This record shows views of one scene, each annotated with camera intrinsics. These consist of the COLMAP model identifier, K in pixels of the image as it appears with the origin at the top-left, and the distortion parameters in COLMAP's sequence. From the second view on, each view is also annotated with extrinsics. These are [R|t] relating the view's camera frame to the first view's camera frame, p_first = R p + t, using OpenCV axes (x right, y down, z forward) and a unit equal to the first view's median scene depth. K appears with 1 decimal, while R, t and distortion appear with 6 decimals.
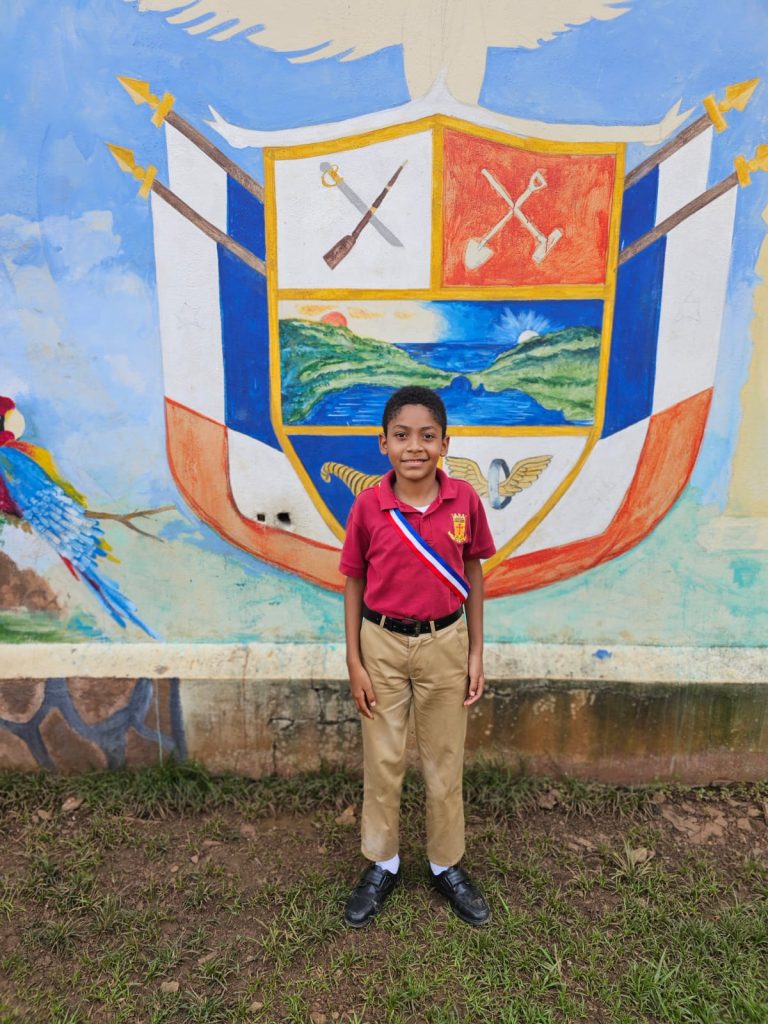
lens RADIAL K [[708.3, 0, 387.4], [0, 708.3, 508.3], [0, 0, 1]] dist [0.055267, -0.054634]
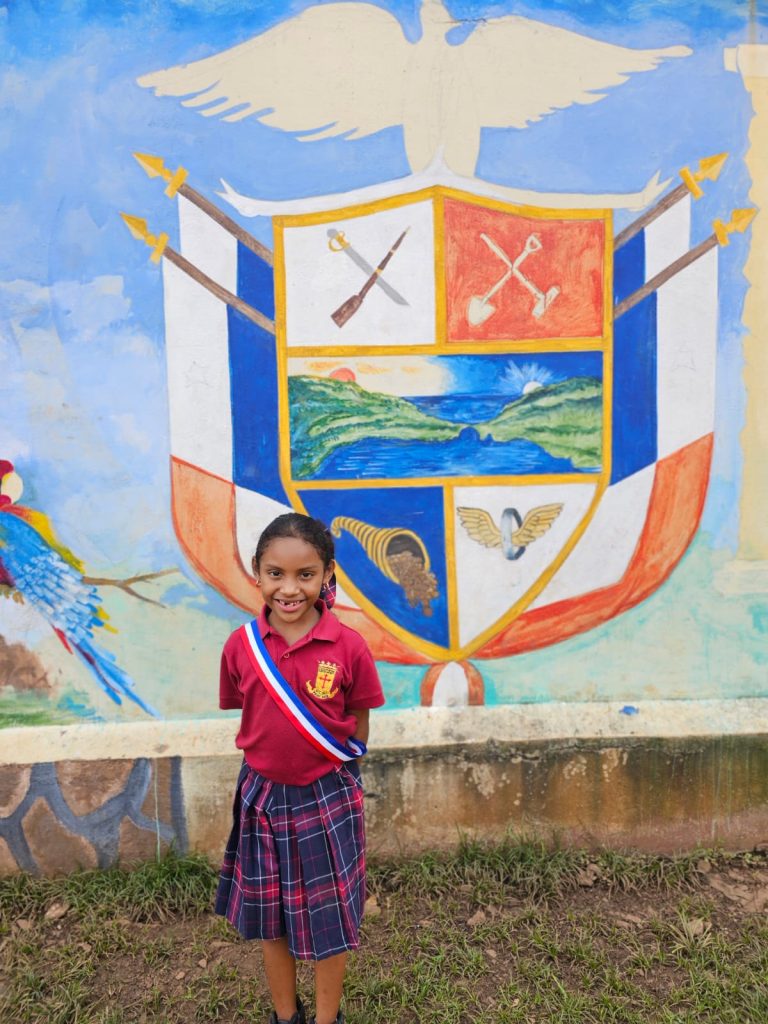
lens RADIAL K [[708.3, 0, 392.9], [0, 708.3, 505.5], [0, 0, 1]] dist [0.055267, -0.054634]
pose [[0.998031, -0.030477, 0.054819, -0.063178], [0.039007, 0.986025, -0.161966, 0.082973], [-0.049117, 0.163785, 0.985272, 0.029578]]
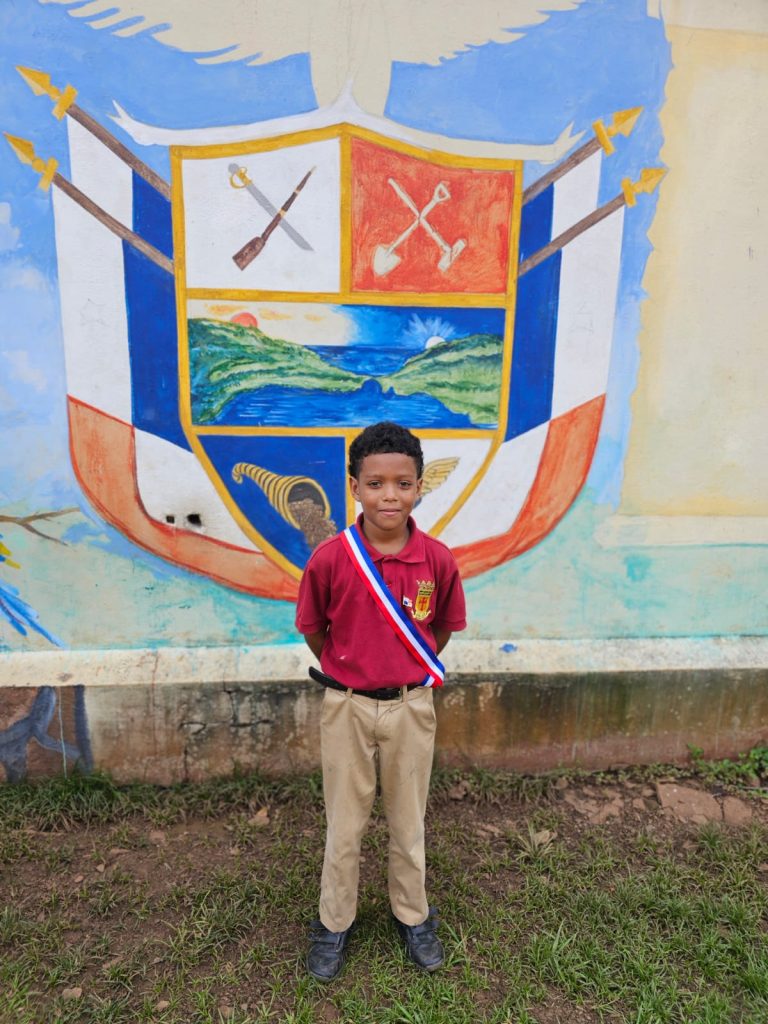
lens RADIAL K [[708.3, 0, 392.9], [0, 708.3, 516.4], [0, 0, 1]] dist [0.055267, -0.054634]
pose [[0.993452, -0.006244, 0.114077, 0.016700], [0.007597, 0.999906, -0.011432, 0.023817], [-0.113995, 0.012224, 0.993406, -0.019062]]
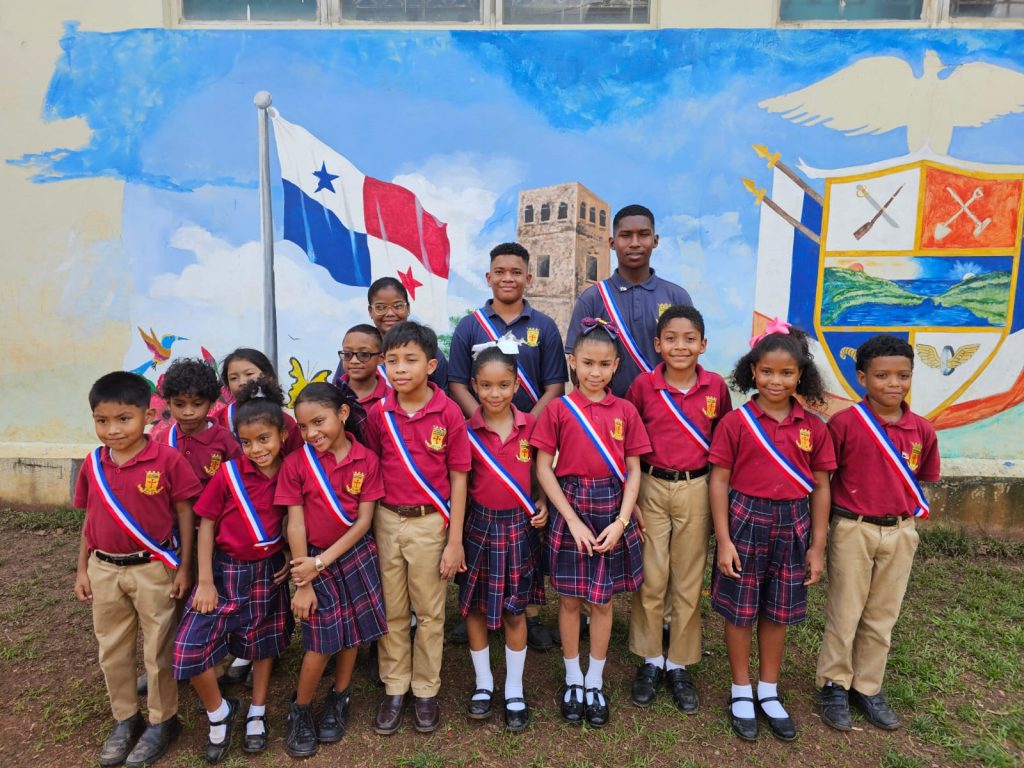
lens RADIAL K [[716.6, 0, 512.4], [0, 716.6, 377.7], [0, 0, 1]] dist [0.051822, -0.051293]
pose [[0.998709, 0.004510, -0.050588, -0.828163], [-0.008638, 0.996622, -0.081668, 0.164064], [0.050049, 0.081999, 0.995375, -0.814604]]
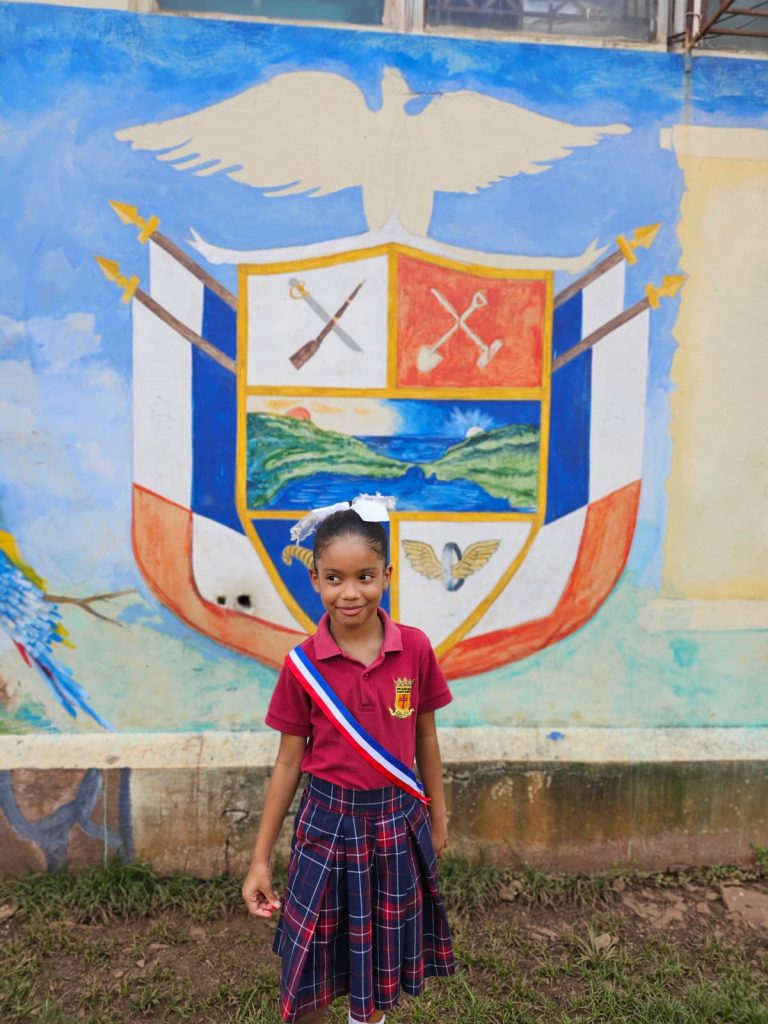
lens RADIAL K [[708.3, 0, 383.7], [0, 708.3, 507.6], [0, 0, 1]] dist [0.055267, -0.054634]
pose [[0.997177, 0.006325, 0.074817, -0.024549], [0.007014, 0.984241, -0.176691, 0.066731], [-0.074755, 0.176717, 0.981419, -0.045706]]
